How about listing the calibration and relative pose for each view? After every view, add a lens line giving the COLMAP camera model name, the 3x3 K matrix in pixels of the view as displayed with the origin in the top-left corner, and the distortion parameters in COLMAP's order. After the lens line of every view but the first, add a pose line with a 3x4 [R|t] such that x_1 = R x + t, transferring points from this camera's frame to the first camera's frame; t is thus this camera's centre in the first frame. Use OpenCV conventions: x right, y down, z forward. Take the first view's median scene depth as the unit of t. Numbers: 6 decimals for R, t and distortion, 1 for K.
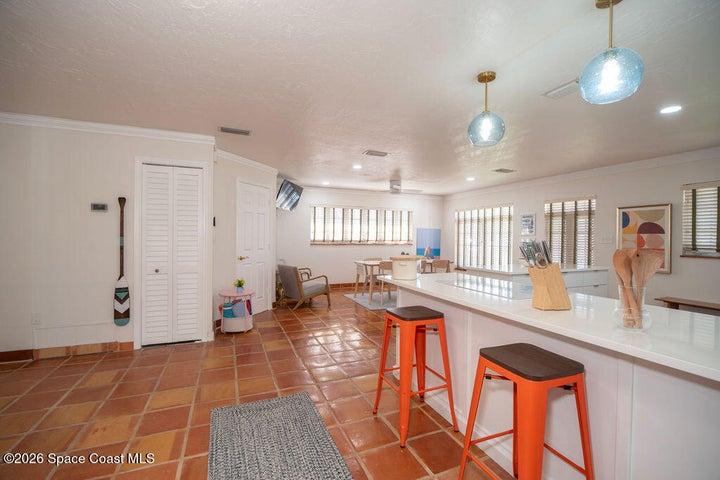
lens RADIAL K [[314.6, 0, 360.2], [0, 314.6, 239.9], [0, 0, 1]] dist [-0.008967, -0.002565]
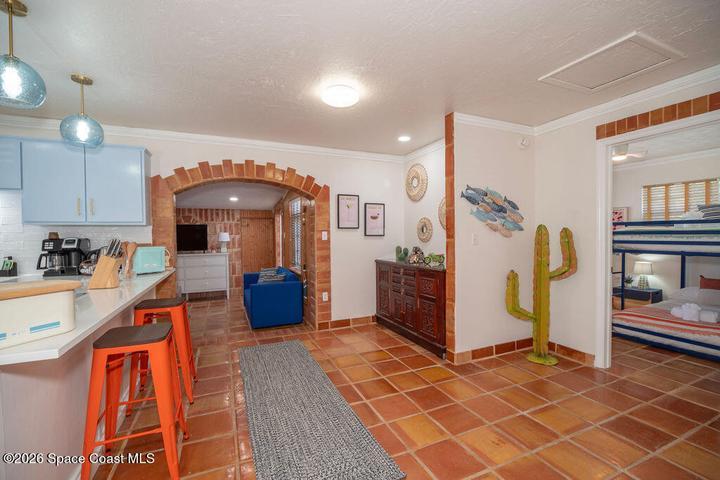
lens RADIAL K [[314.6, 0, 360.7], [0, 314.6, 239.3], [0, 0, 1]] dist [-0.008967, -0.002565]
pose [[-0.999792, -0.000105, -0.020378, -0.132936], [-0.000668, 0.999619, 0.027595, -0.008867], [0.020367, 0.027603, -0.999411, 0.636072]]
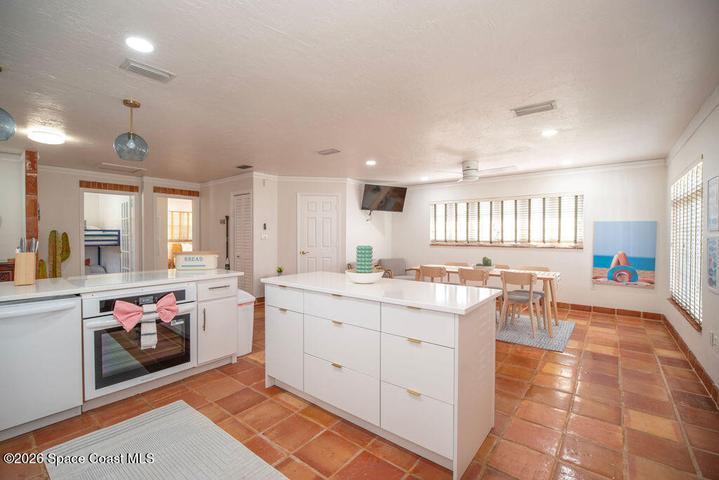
lens RADIAL K [[314.2, 0, 359.8], [0, 314.2, 239.4], [0, 0, 1]] dist [-0.008967, -0.002565]
pose [[0.481068, 0.004148, -0.876673, 0.699535], [-0.007002, 0.999975, 0.000889, -0.000728], [0.876655, 0.005711, 0.481085, 0.443801]]
